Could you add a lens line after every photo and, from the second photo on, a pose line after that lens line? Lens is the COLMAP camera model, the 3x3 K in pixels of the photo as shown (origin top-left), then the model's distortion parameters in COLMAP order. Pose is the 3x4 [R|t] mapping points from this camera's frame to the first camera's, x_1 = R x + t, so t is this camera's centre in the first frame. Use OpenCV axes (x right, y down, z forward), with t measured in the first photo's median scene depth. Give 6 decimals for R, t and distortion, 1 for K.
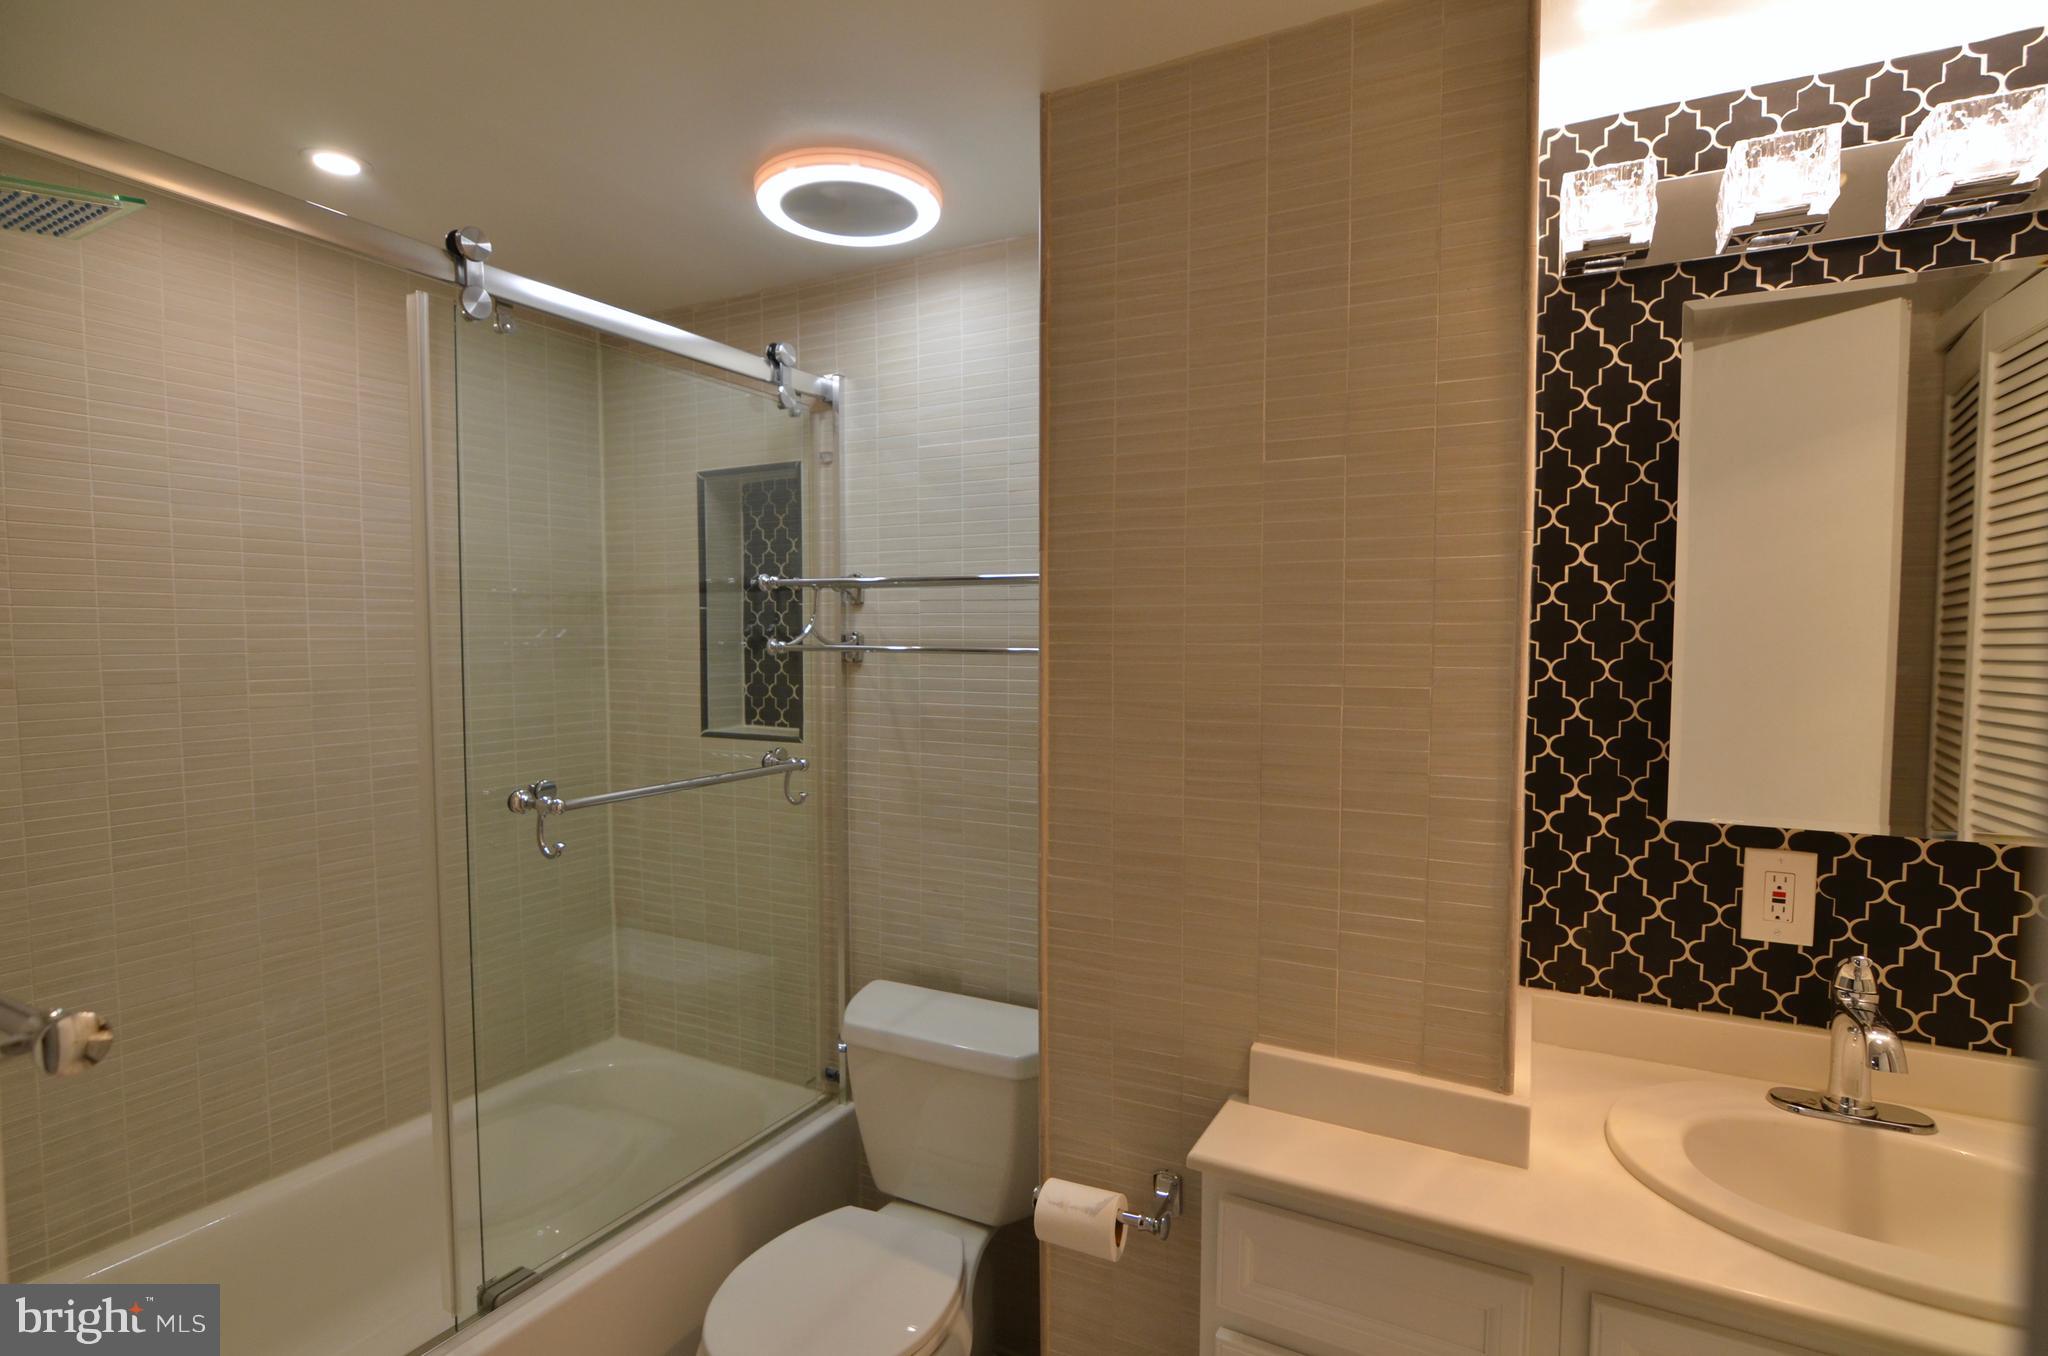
lens RADIAL K [[988.4, 0, 1053.3], [0, 988.4, 679.6], [0, 0, 1]] dist [-0.029288, 0.009114]
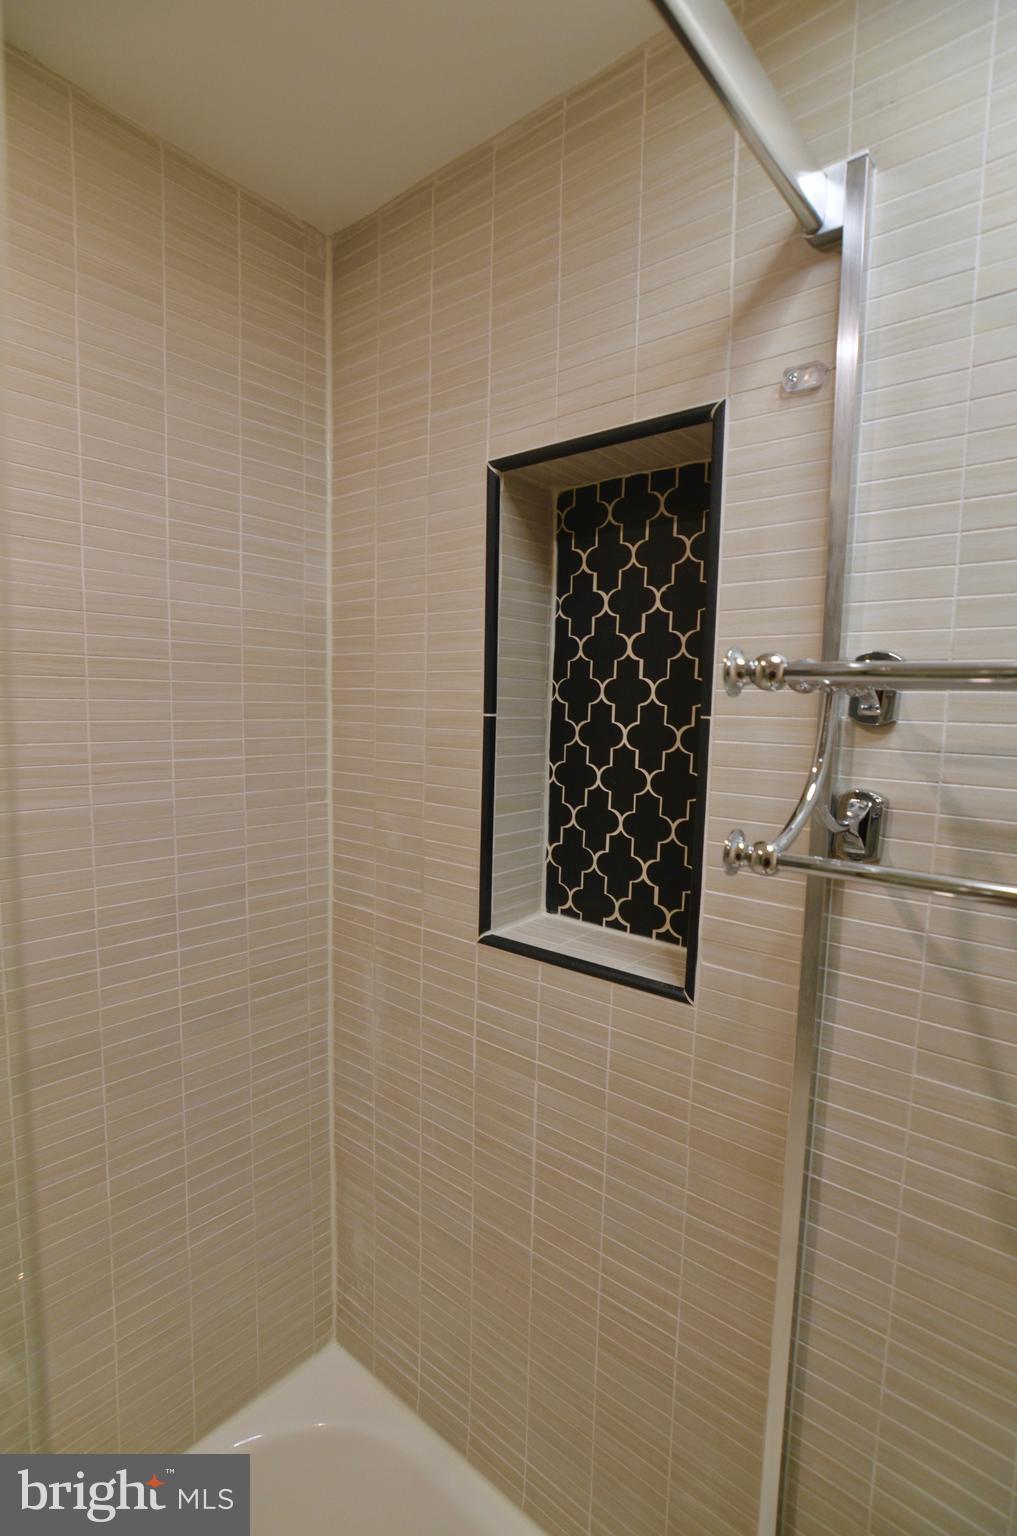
lens RADIAL K [[741.3, 0, 509.5], [0, 741.3, 781.1], [0, 0, 1]] dist [-0.029288, 0.009114]
pose [[0.973677, 0.043951, -0.223653, -0.242015], [-0.033834, 0.998232, 0.048873, -0.053994], [0.225405, -0.040020, 0.973443, 0.577150]]
